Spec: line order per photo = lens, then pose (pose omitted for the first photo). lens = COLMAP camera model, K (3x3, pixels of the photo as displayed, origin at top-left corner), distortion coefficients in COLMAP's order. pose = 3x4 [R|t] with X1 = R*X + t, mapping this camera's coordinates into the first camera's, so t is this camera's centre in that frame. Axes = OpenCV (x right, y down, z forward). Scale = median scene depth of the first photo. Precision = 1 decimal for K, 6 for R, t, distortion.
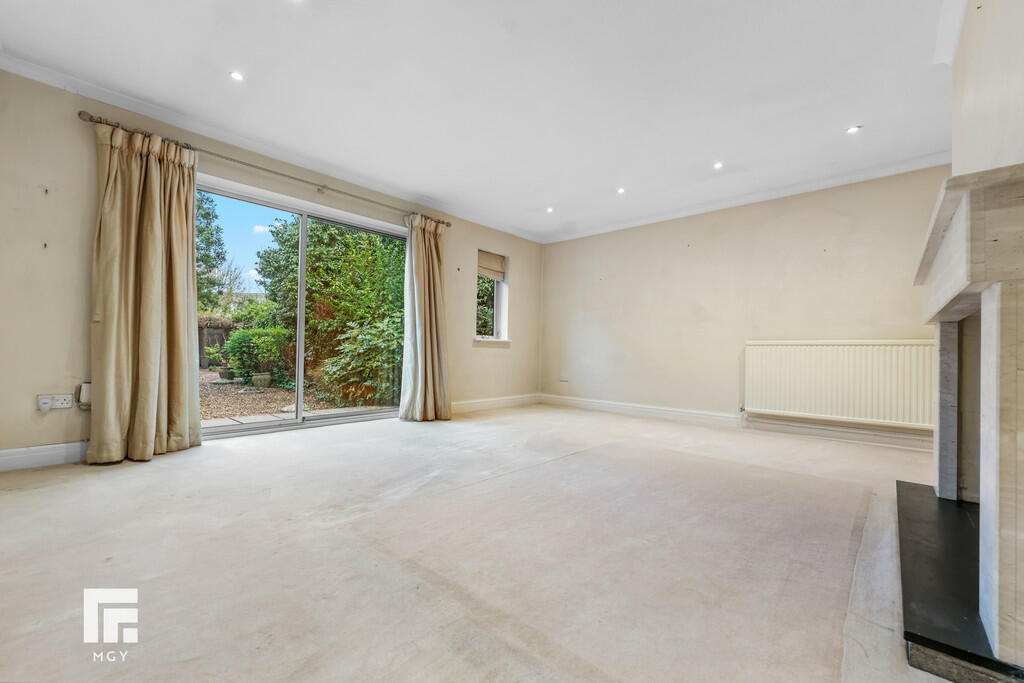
lens RADIAL K [[420.0, 0, 516.4], [0, 420.0, 344.1], [0, 0, 1]] dist [-0.001525, -0.000107]
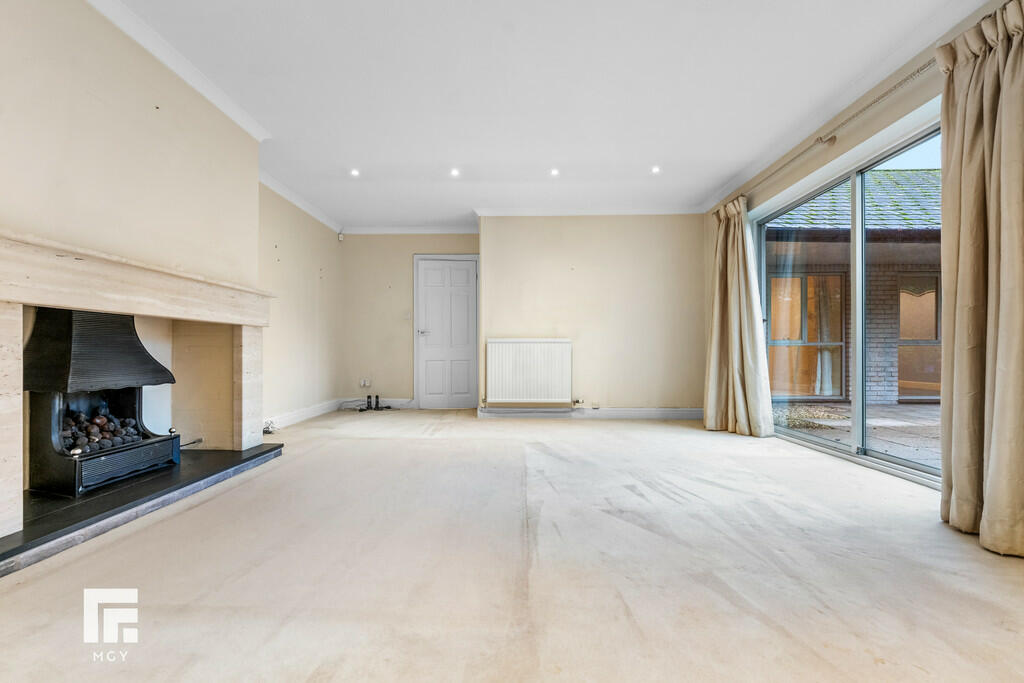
lens RADIAL K [[420.0, 0, 516.4], [0, 420.0, 344.1], [0, 0, 1]] dist [-0.001525, -0.000107]
pose [[0.748624, 0.006033, 0.662968, -0.221461], [-0.009352, 0.999955, 0.001461, 0.008160], [-0.662929, -0.007294, 0.748647, 0.185690]]
